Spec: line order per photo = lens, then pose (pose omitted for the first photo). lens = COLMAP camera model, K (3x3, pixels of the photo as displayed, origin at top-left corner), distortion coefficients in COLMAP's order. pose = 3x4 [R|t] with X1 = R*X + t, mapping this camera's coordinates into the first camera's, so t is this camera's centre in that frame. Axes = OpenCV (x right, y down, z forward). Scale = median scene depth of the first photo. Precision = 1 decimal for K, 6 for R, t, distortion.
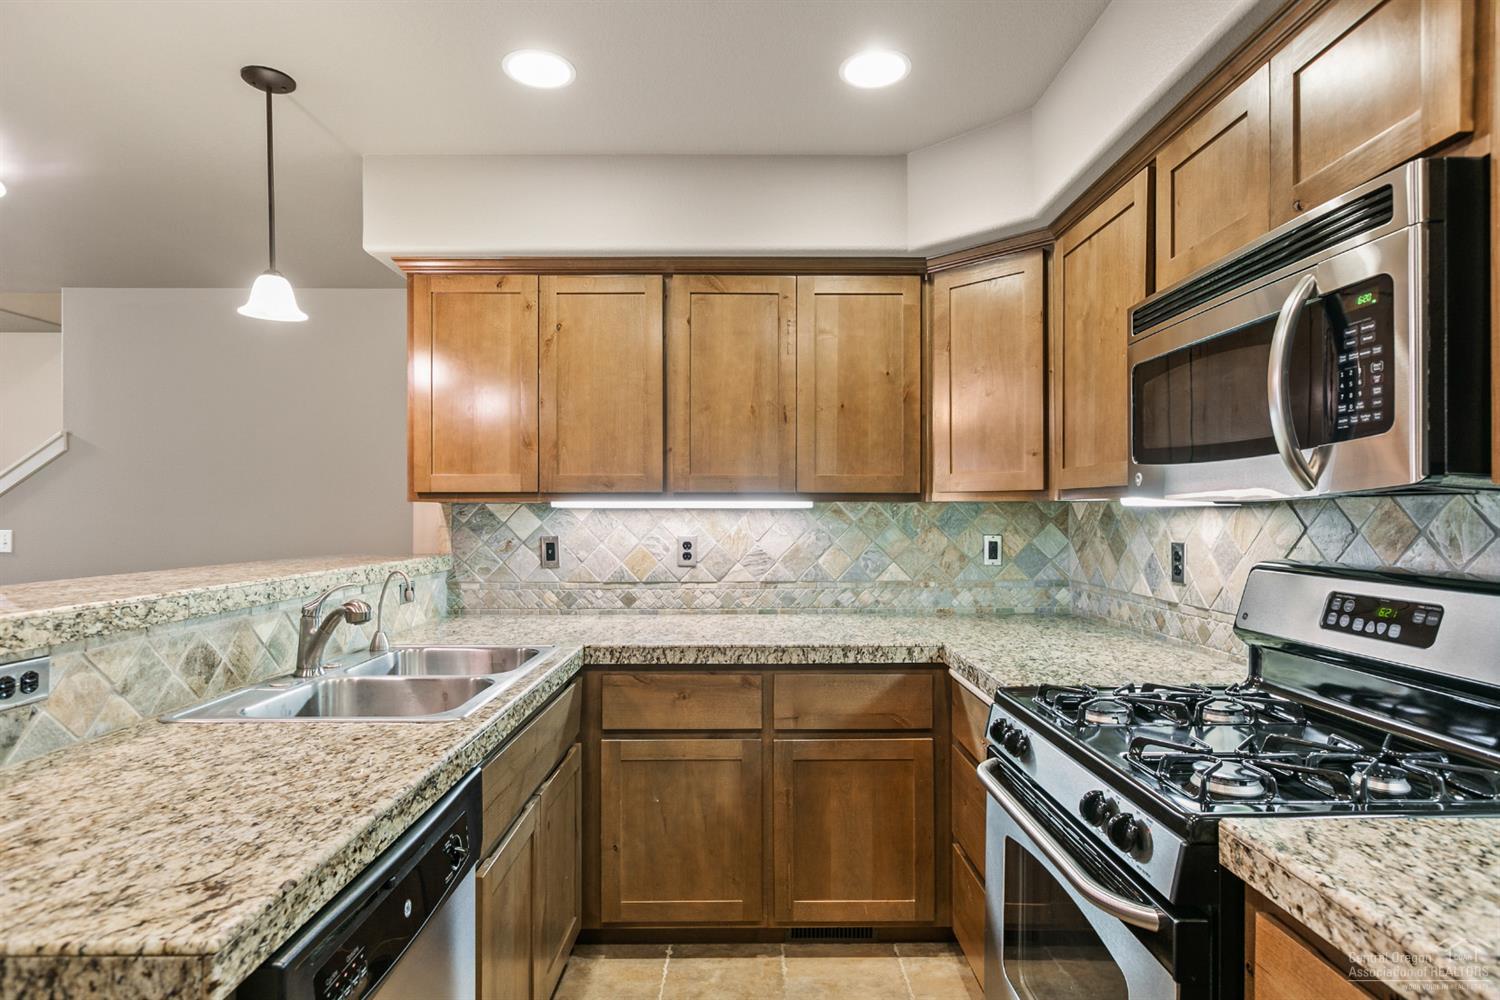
lens RADIAL K [[801.7, 0, 749.4], [0, 801.7, 510.9], [0, 0, 1]] dist [0.009825, -0.002812]
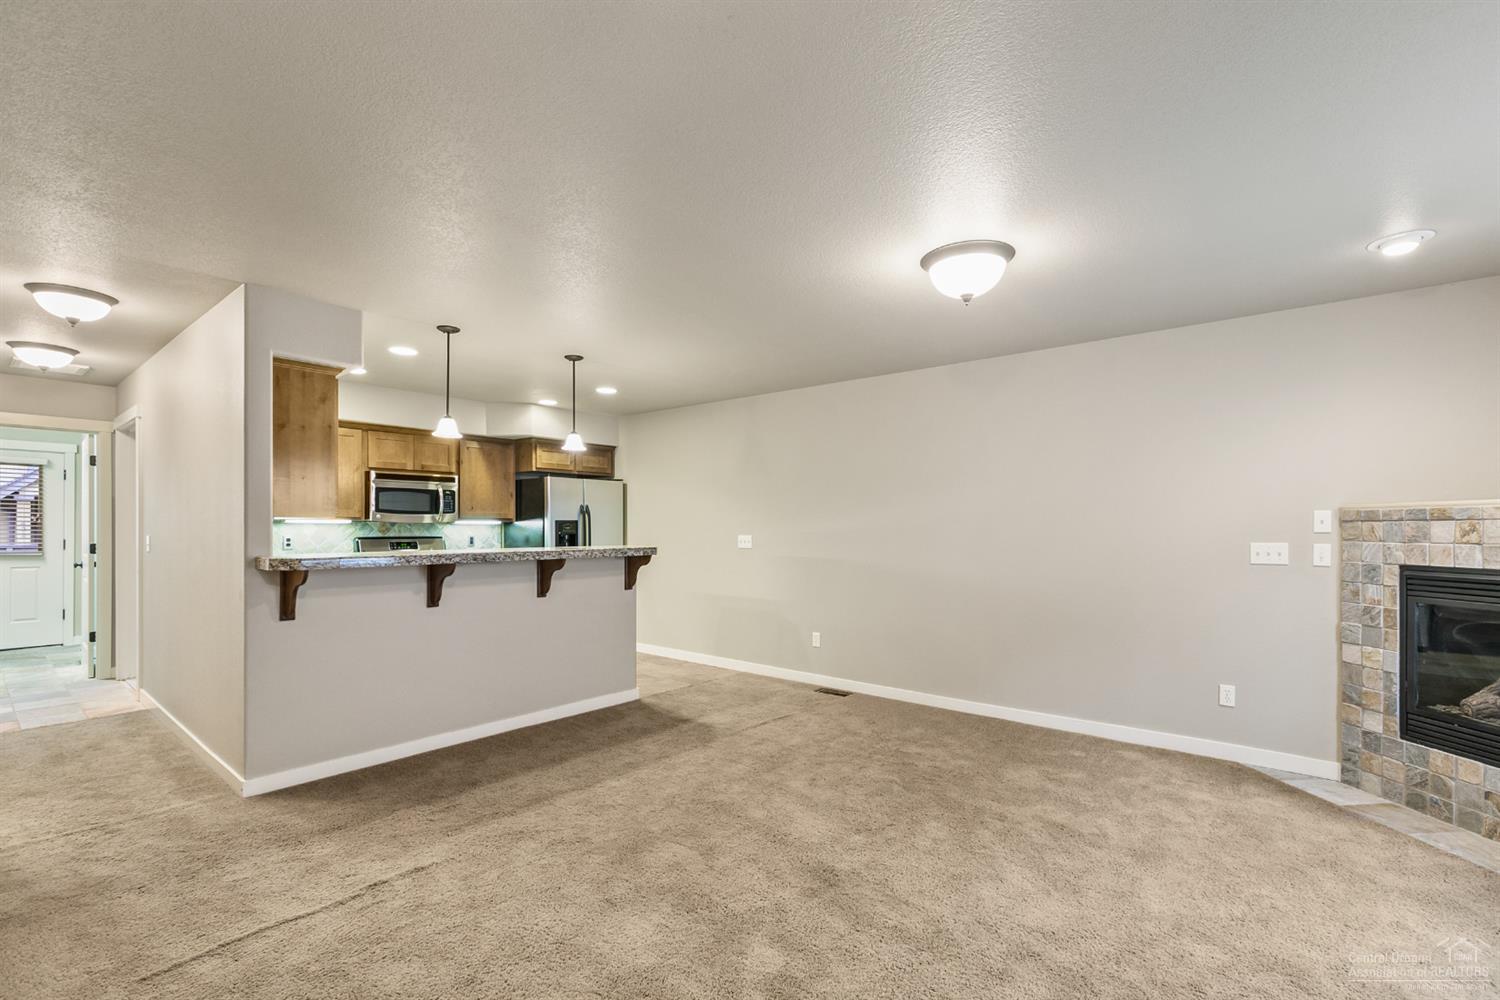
lens RADIAL K [[667.9, 0, 766.3], [0, 667.9, 525.0], [0, 0, 1]] dist [-0.001603, -0.000630]
pose [[-0.772649, -0.001257, 0.634832, -2.323095], [-0.004179, 0.999986, -0.003106, 0.003764], [-0.634820, -0.005053, -0.772644, 1.764990]]
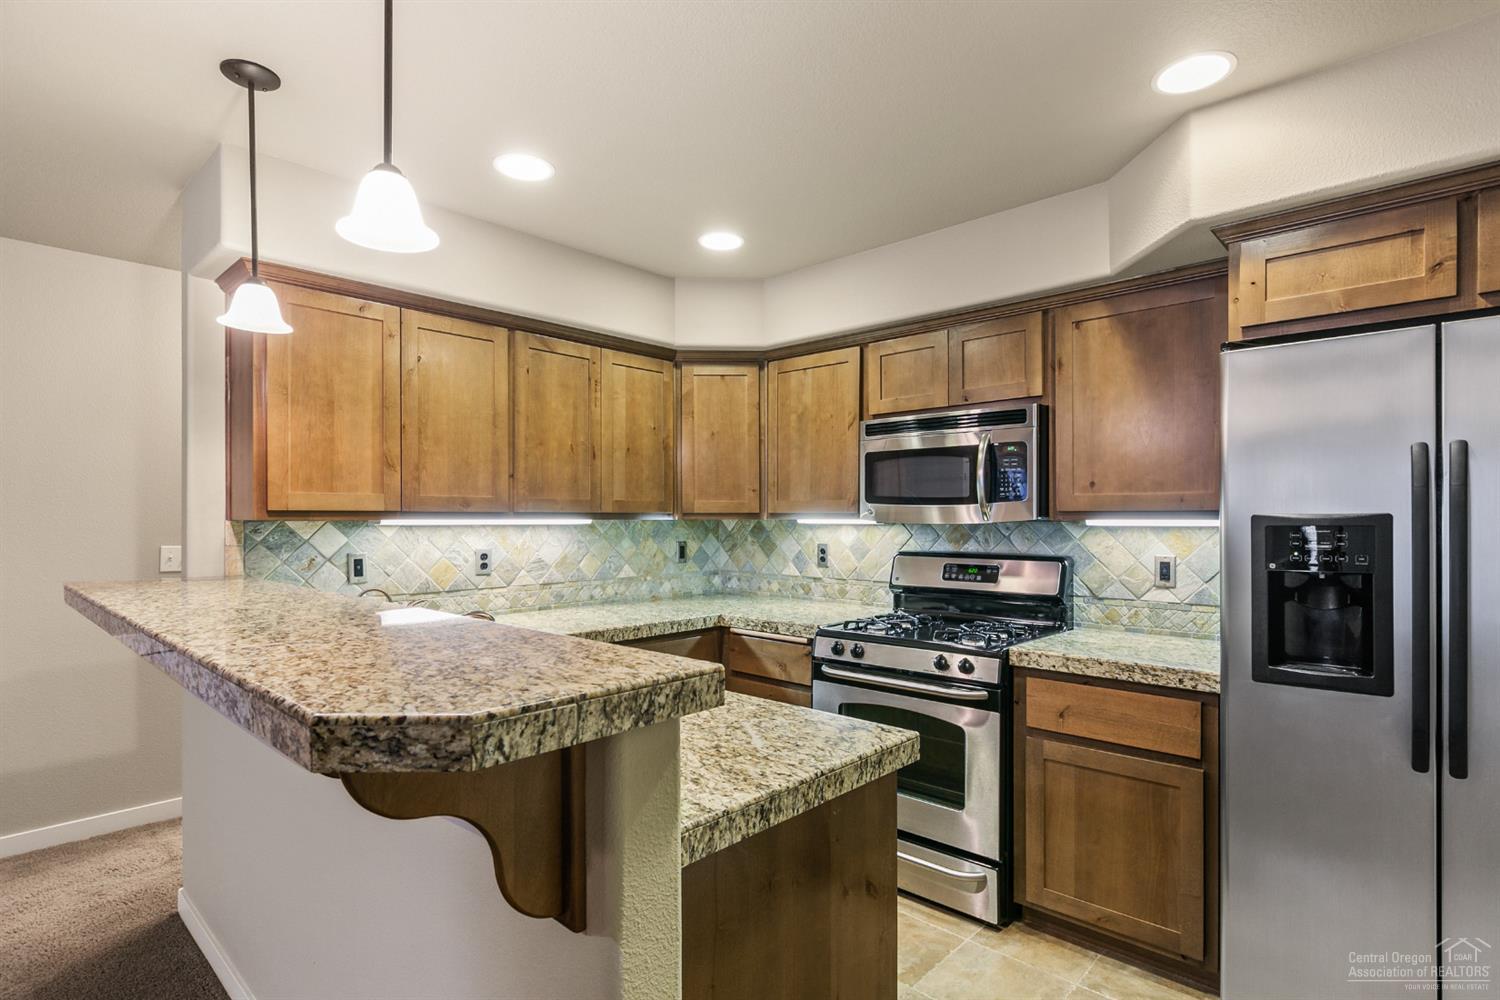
lens RADIAL K [[752.9, 0, 749.8], [0, 752.9, 520.1], [0, 0, 1]] dist [-0.002042, -0.000234]
pose [[0.684953, -0.001625, 0.728586, -0.798609], [-0.001429, 0.999993, 0.003573, -0.018485], [-0.728586, -0.003489, 0.684945, -0.027268]]
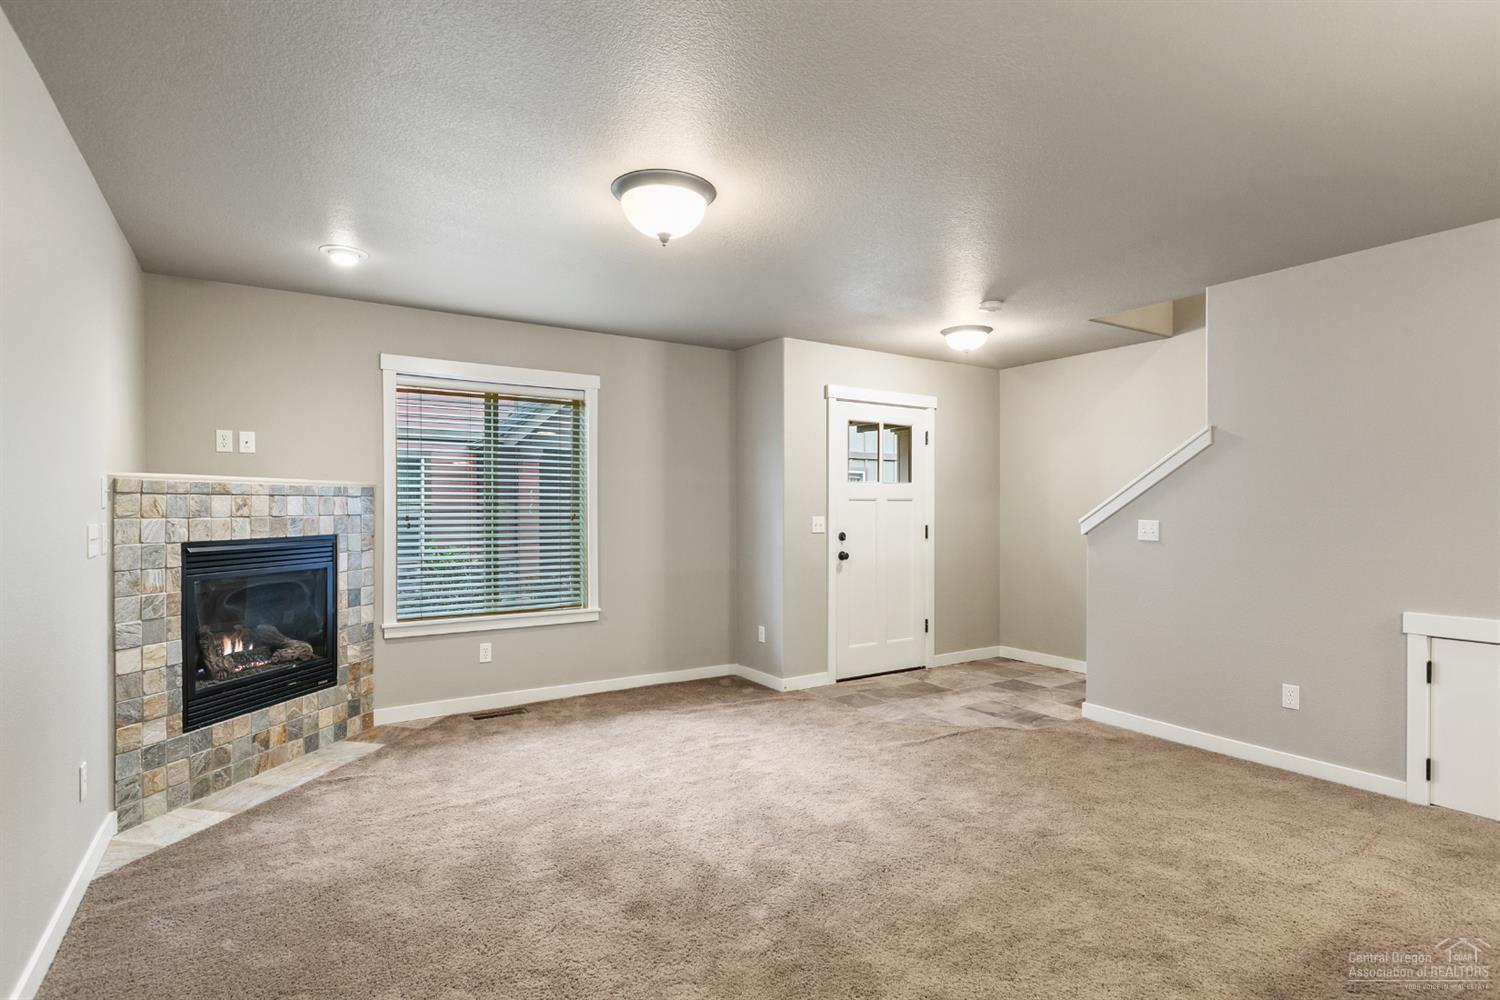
lens RADIAL K [[752.9, 0, 745.0], [0, 752.9, 512.0], [0, 0, 1]] dist [-0.002042, -0.000234]
pose [[0.528439, 0.005198, -0.848955, -0.659963], [0.000706, 0.999978, 0.006562, 0.010482], [0.848971, -0.004067, 0.528424, -0.029421]]
